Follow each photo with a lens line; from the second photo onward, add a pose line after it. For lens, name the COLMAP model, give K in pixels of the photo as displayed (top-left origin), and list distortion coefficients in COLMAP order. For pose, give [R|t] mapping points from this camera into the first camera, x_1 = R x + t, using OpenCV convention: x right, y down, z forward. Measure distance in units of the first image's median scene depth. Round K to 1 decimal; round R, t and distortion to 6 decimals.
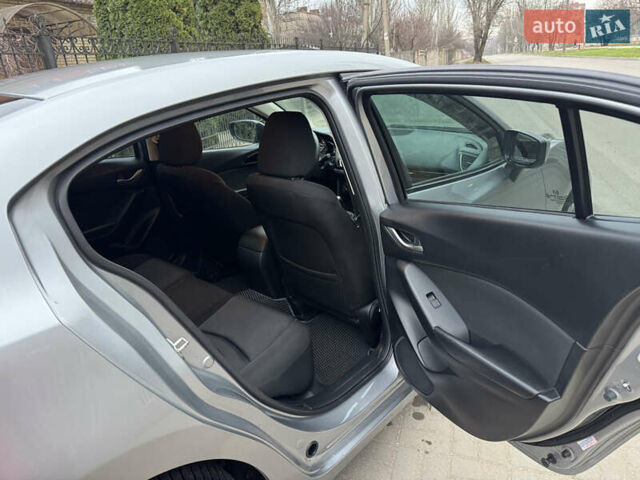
lens RADIAL K [[445.0, 0, 318.7], [0, 445.0, 246.0], [0, 0, 1]] dist [0.060813, -0.070075]
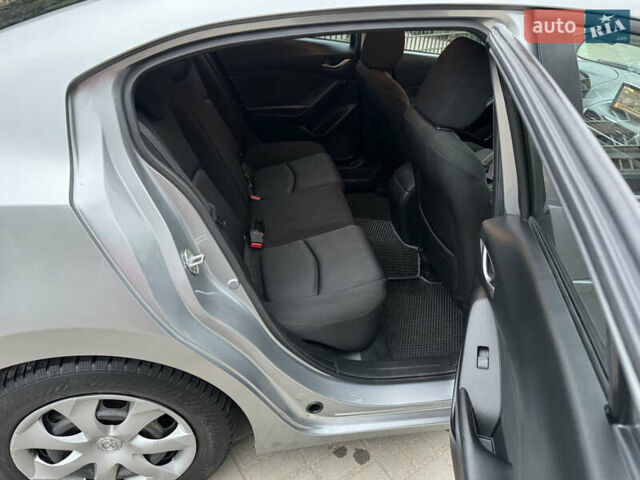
lens RADIAL K [[449.9, 0, 319.0], [0, 449.9, 235.5], [0, 0, 1]] dist [0.066198, -0.075037]
pose [[0.778033, 0.437826, -0.450524, 0.228290], [-0.328964, 0.894896, 0.301569, -0.152921], [0.535207, -0.086424, 0.840288, 0.172897]]
